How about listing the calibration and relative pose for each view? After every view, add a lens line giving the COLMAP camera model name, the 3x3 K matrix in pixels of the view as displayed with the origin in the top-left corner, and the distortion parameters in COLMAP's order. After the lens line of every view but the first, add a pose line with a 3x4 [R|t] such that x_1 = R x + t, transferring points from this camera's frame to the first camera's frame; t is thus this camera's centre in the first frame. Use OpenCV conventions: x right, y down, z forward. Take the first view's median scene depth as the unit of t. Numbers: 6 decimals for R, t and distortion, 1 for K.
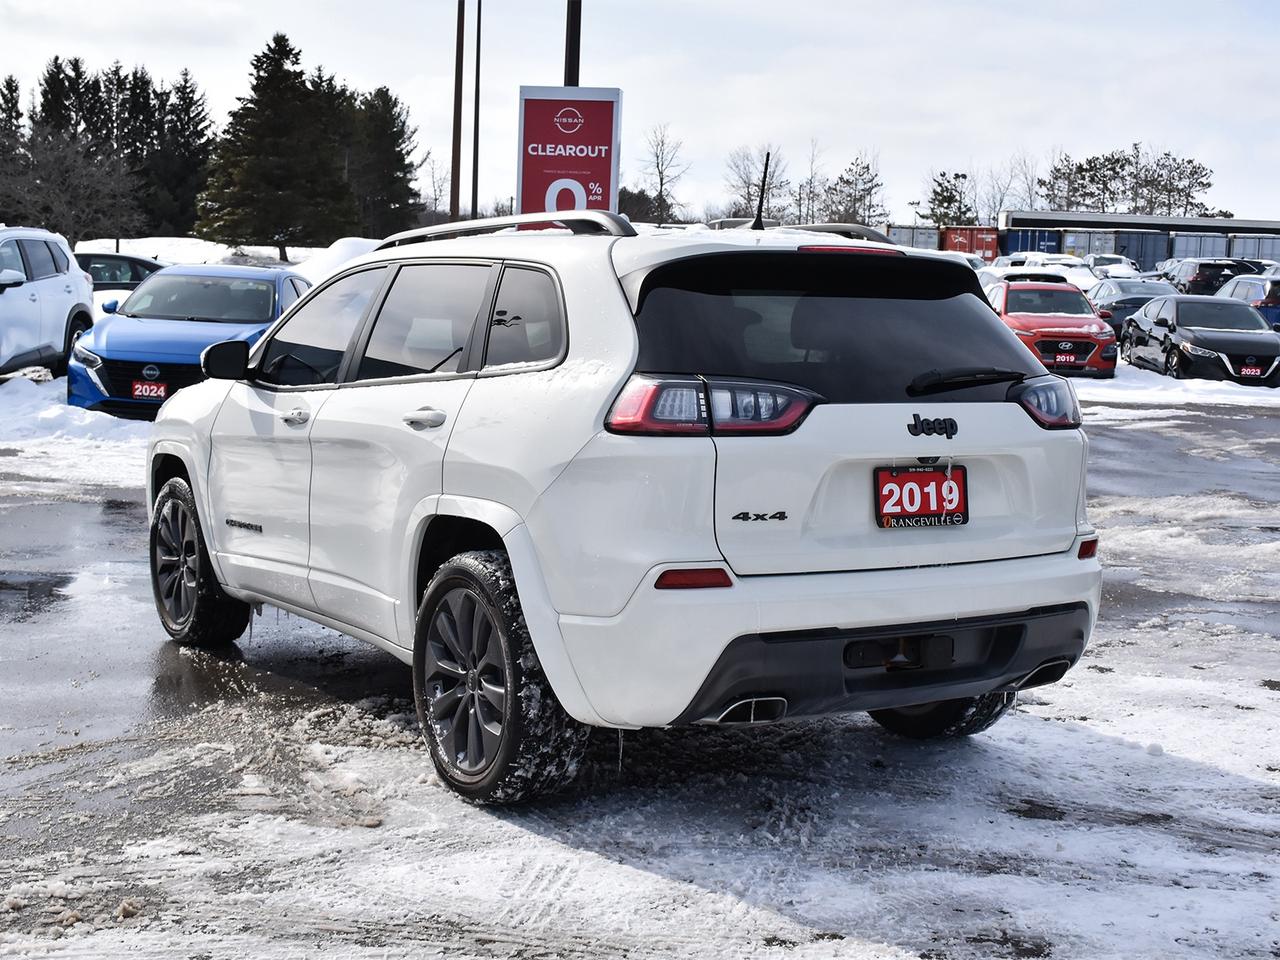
lens RADIAL K [[1920.4, 0, 637.3], [0, 1920.4, 480.9], [0, 0, 1]] dist [-0.004555, 0.068064]
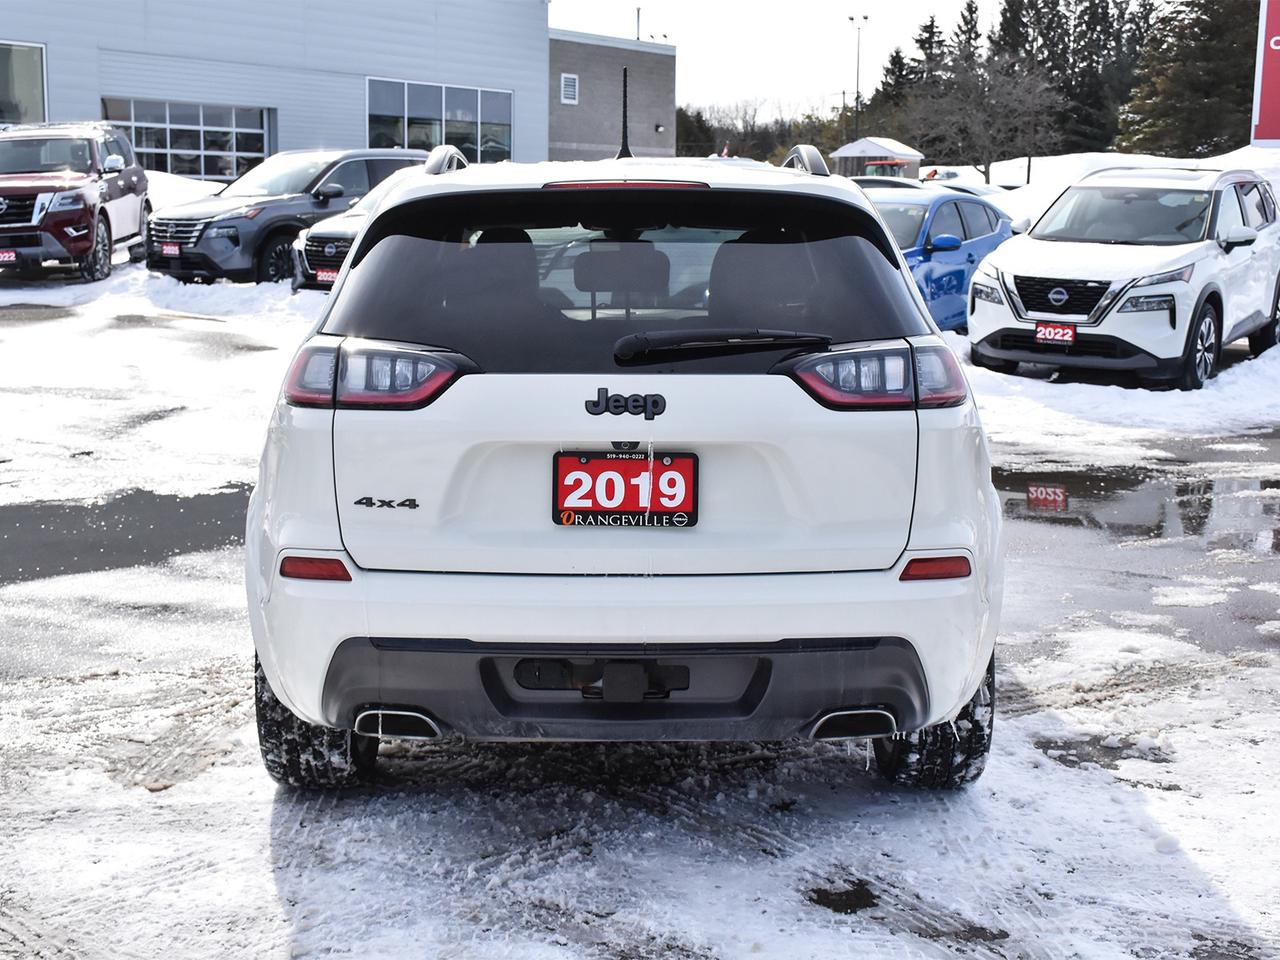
lens RADIAL K [[1920.4, 0, 637.3], [0, 1920.4, 480.9], [0, 0, 1]] dist [-0.004555, 0.068064]
pose [[0.825063, 0.058070, -0.562049, 0.512239], [-0.032401, 0.997931, 0.055540, -0.034283], [0.564111, -0.027613, 0.825237, 0.279573]]
